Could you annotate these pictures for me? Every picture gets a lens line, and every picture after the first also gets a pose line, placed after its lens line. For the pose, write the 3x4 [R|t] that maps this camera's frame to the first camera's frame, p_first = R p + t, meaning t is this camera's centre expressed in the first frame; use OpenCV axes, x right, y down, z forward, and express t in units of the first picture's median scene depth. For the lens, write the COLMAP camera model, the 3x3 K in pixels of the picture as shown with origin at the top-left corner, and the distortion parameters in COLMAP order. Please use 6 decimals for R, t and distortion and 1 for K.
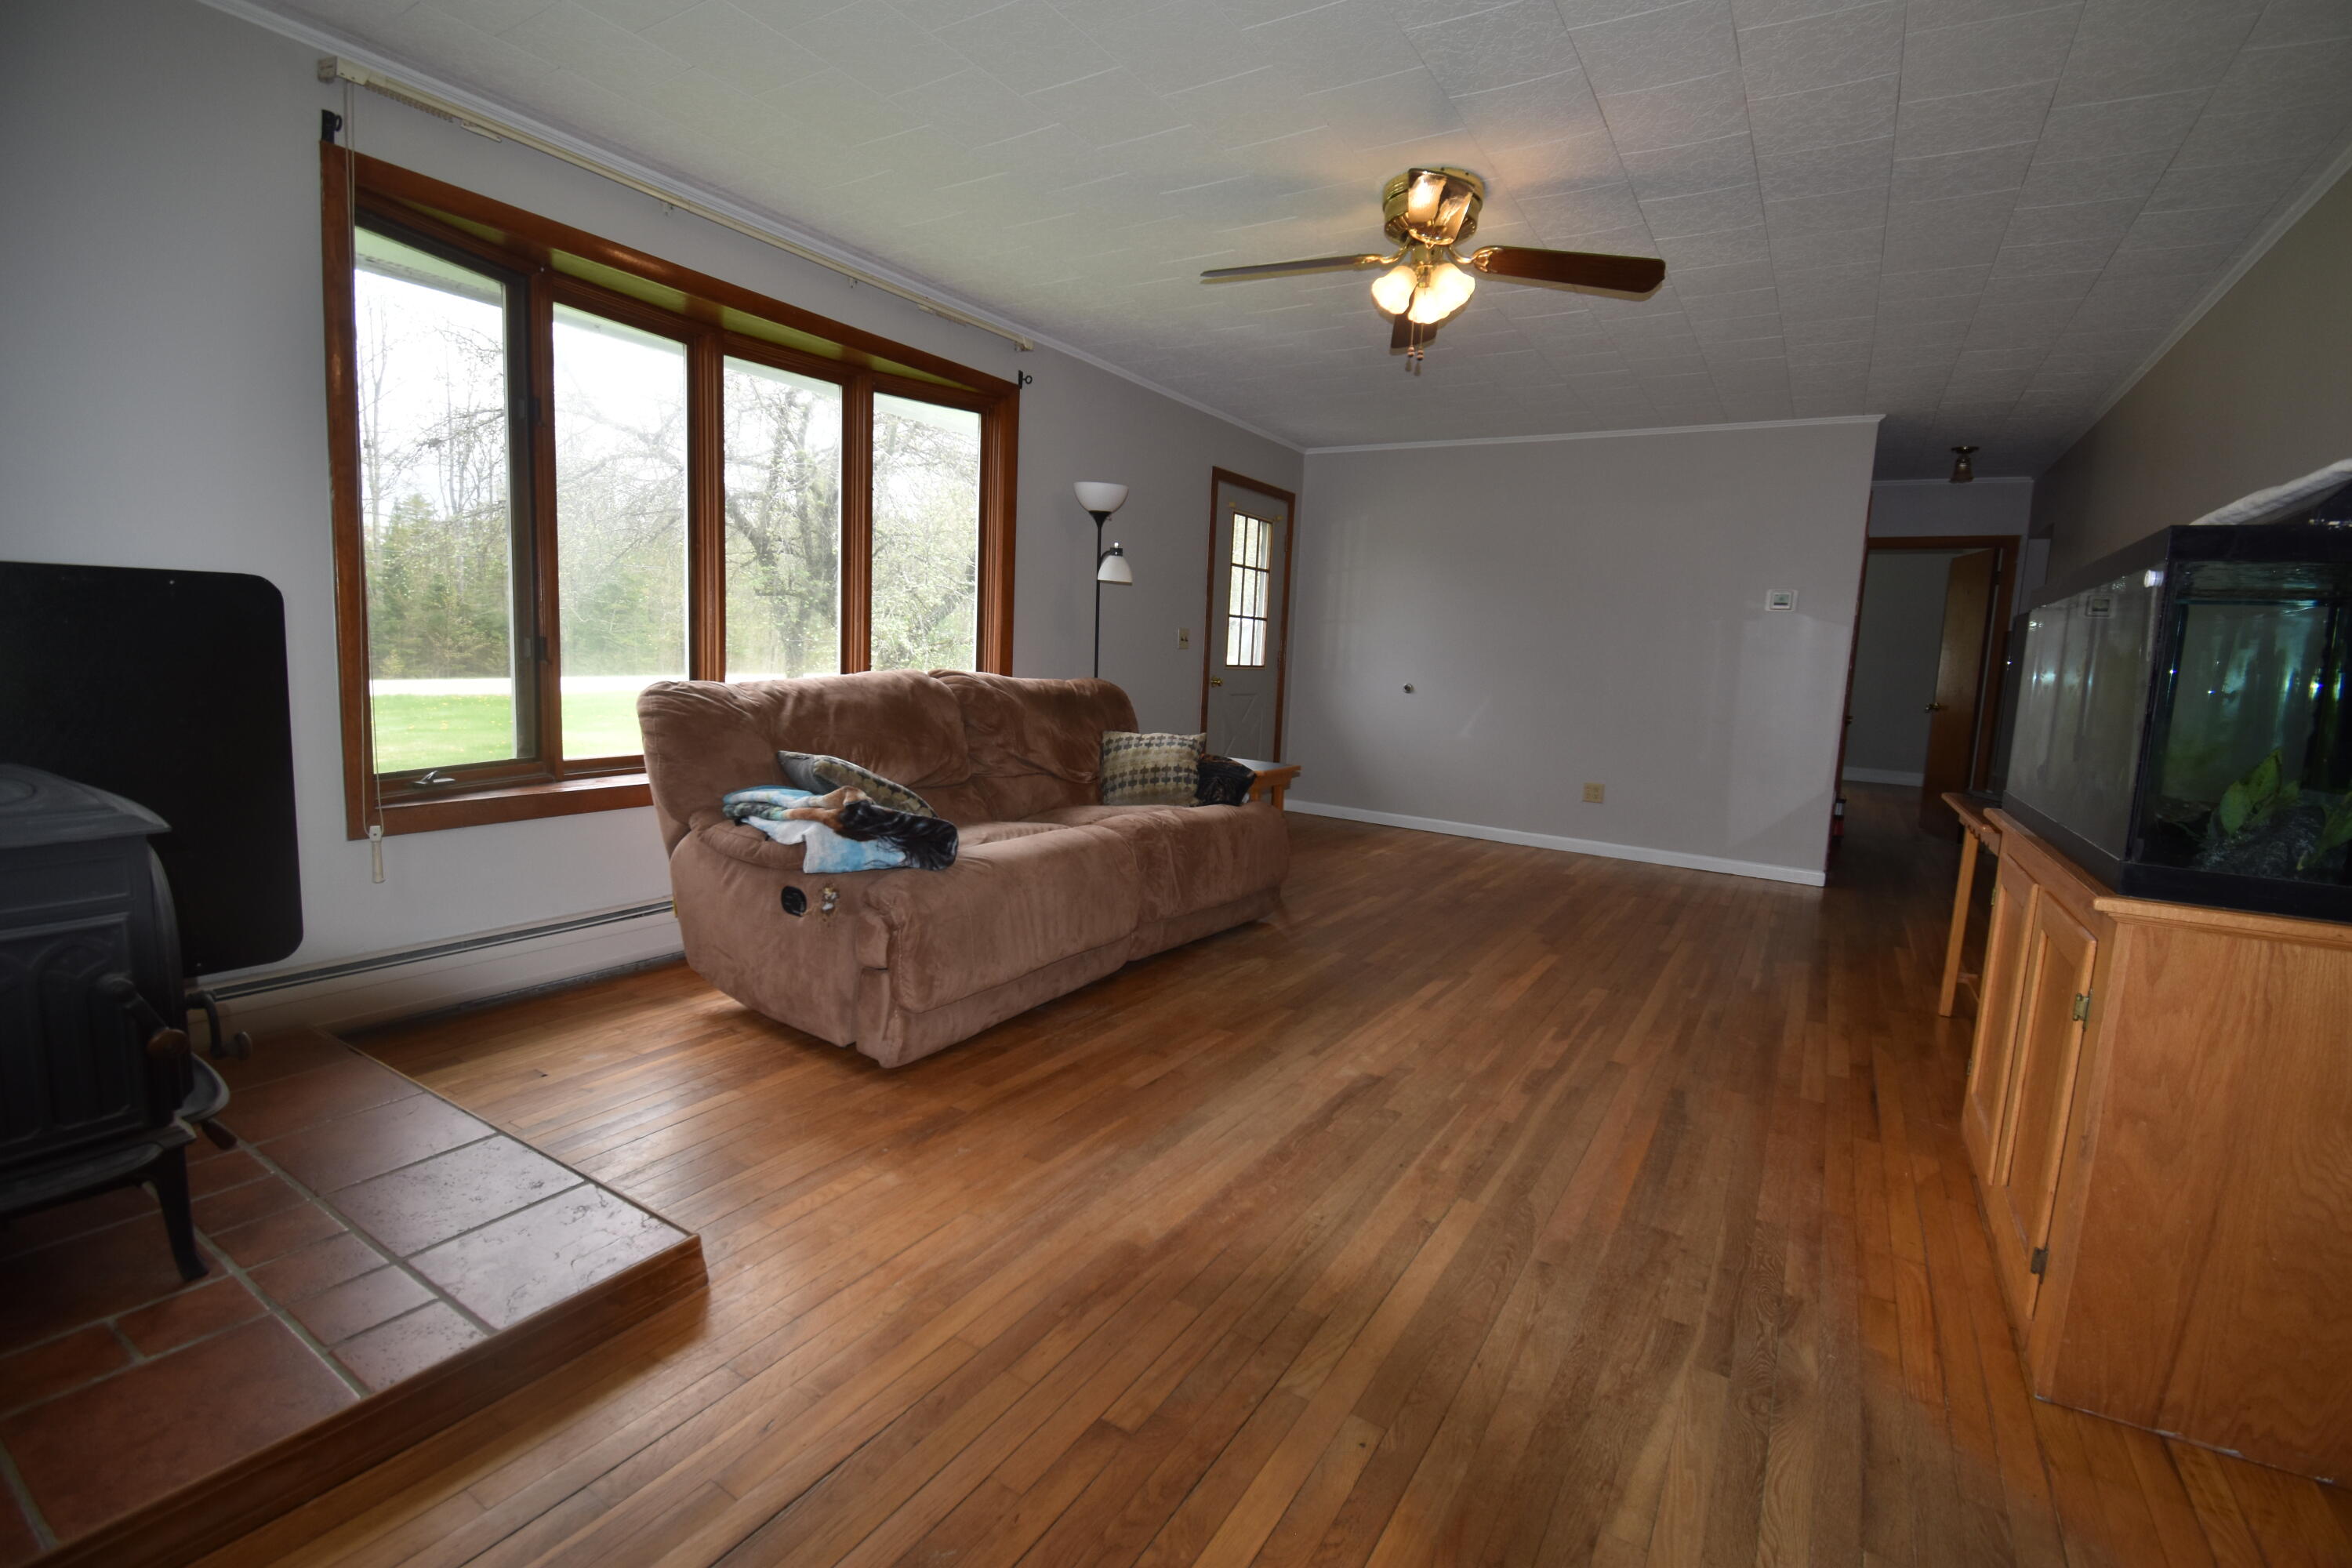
lens RADIAL K [[1057.0, 0, 1179.4], [0, 1057.0, 774.4], [0, 0, 1]] dist [-0.001693, -0.000260]
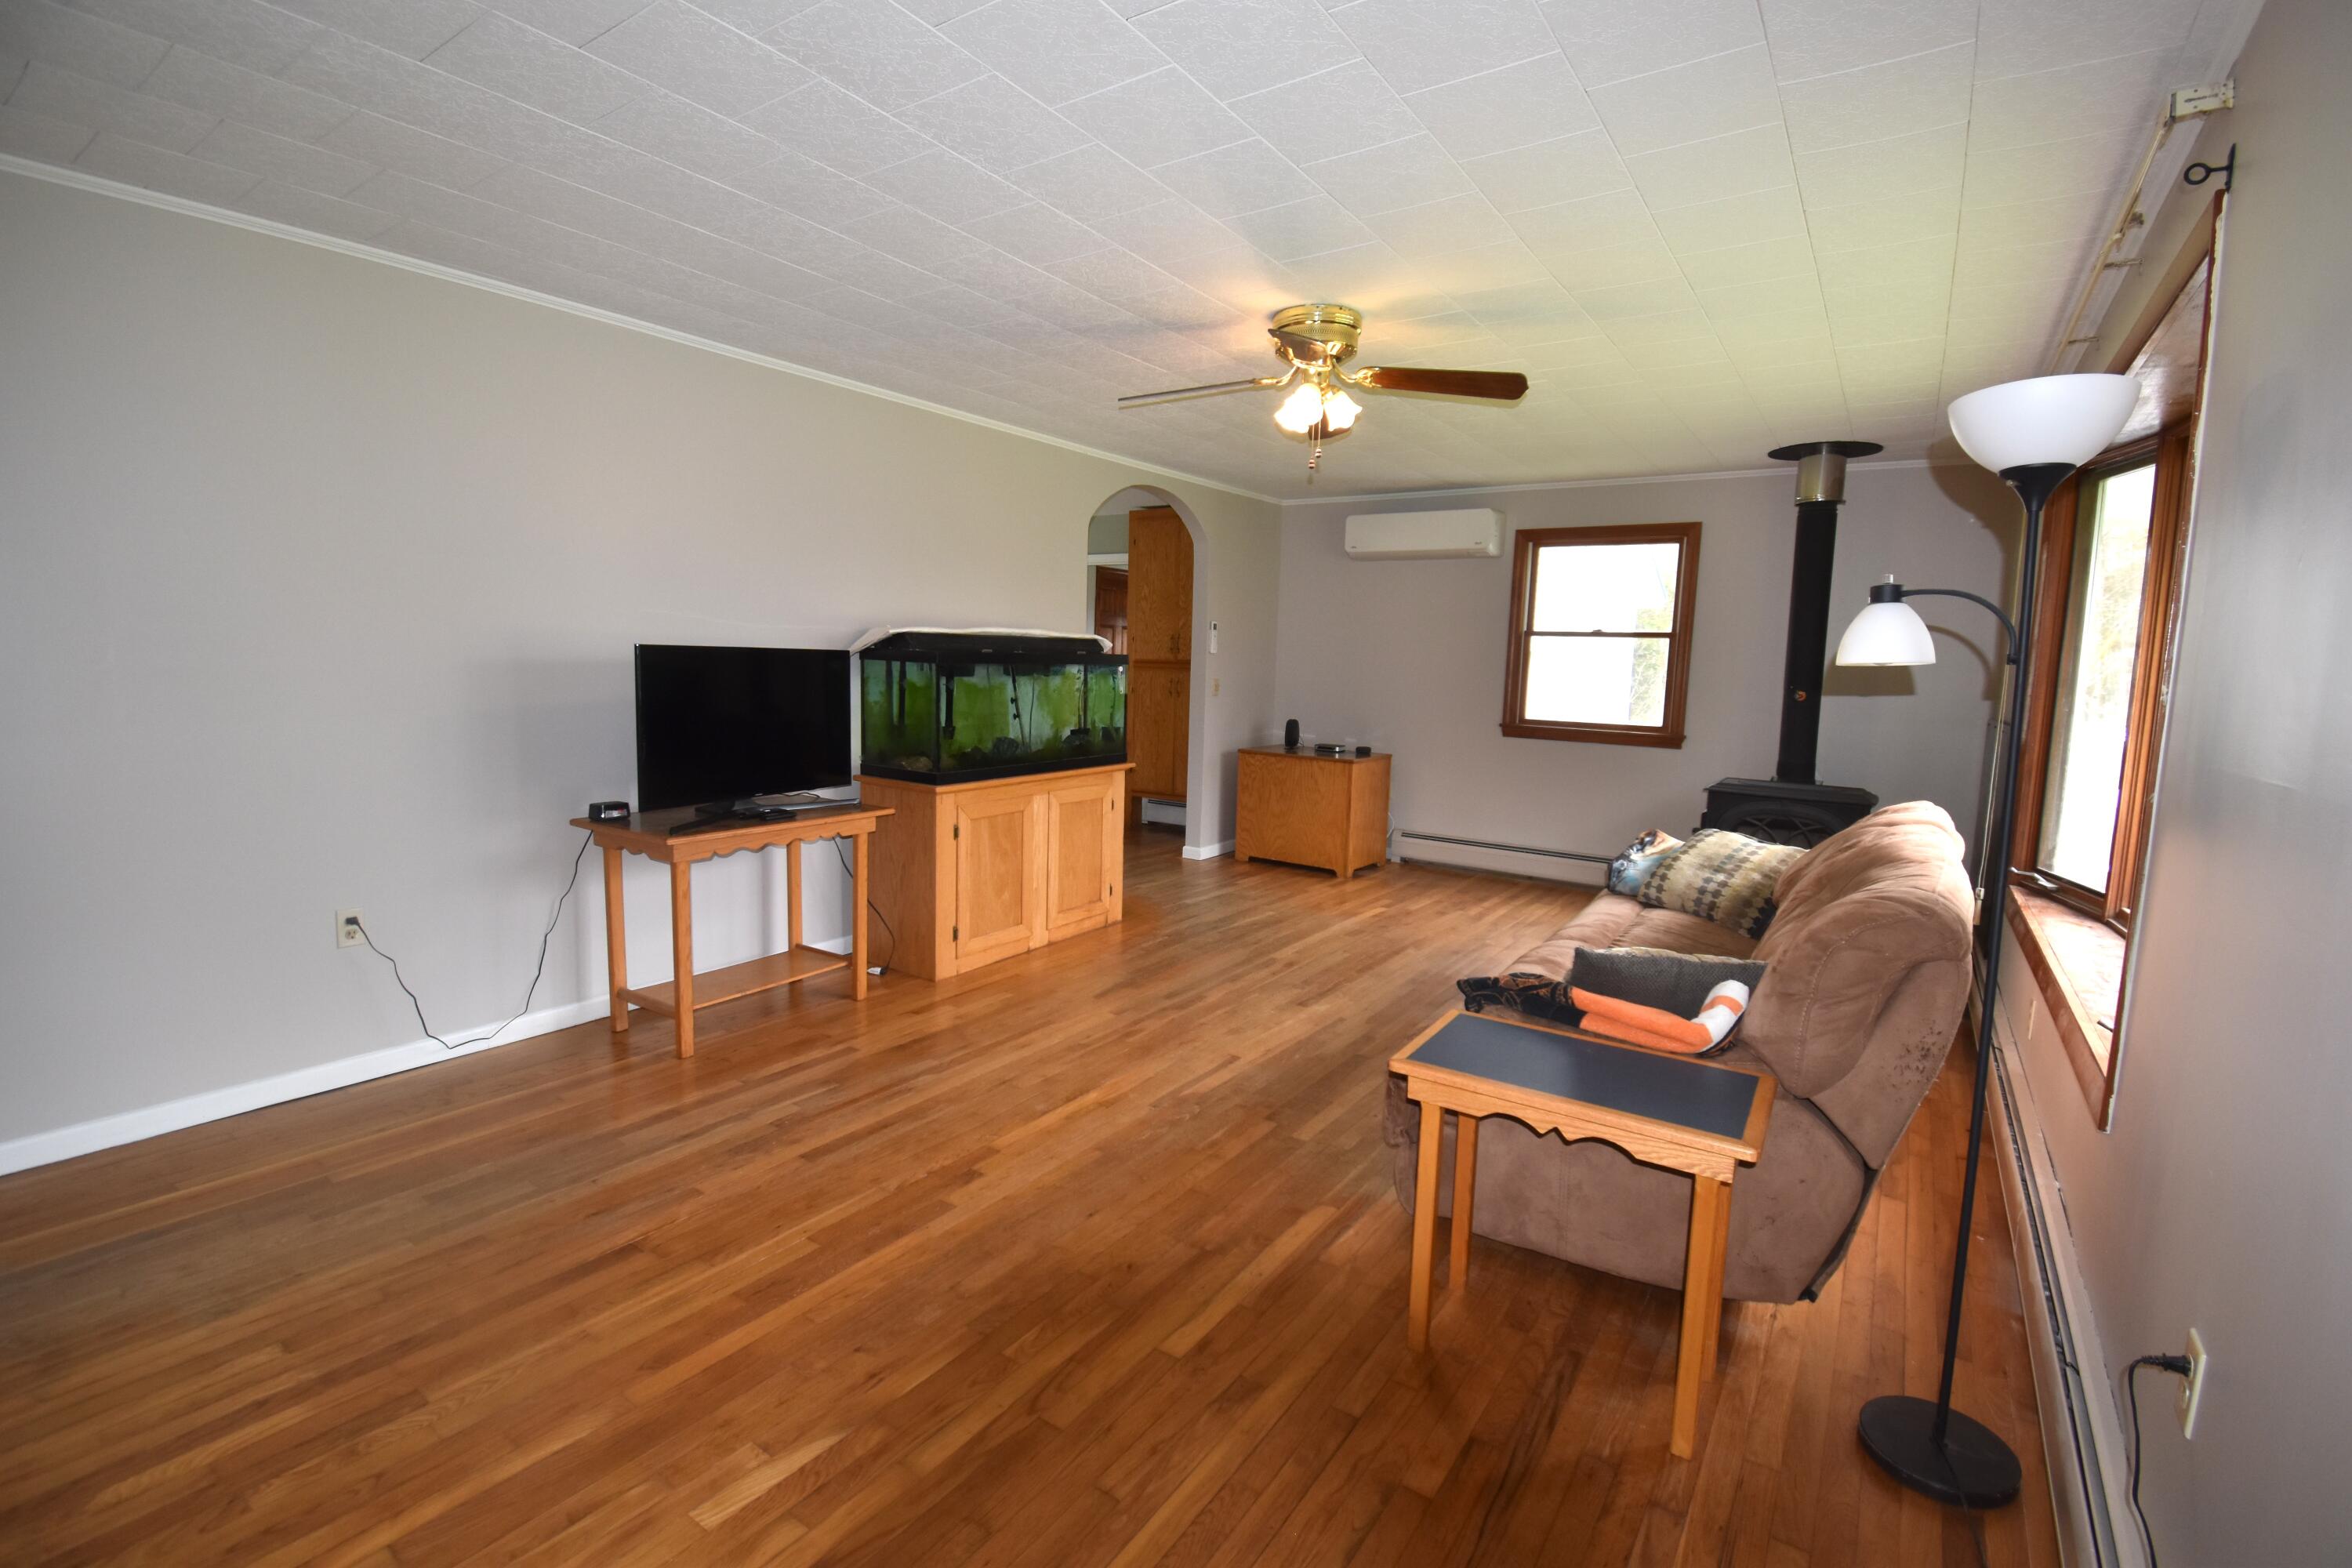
lens RADIAL K [[1057.0, 0, 1179.4], [0, 1057.0, 774.4], [0, 0, 1]] dist [-0.001693, -0.000260]
pose [[-0.996344, -0.076269, 0.038480, 0.321647], [-0.064995, 0.969108, 0.237920, -0.363593], [-0.055437, 0.234549, -0.970522, 2.356690]]
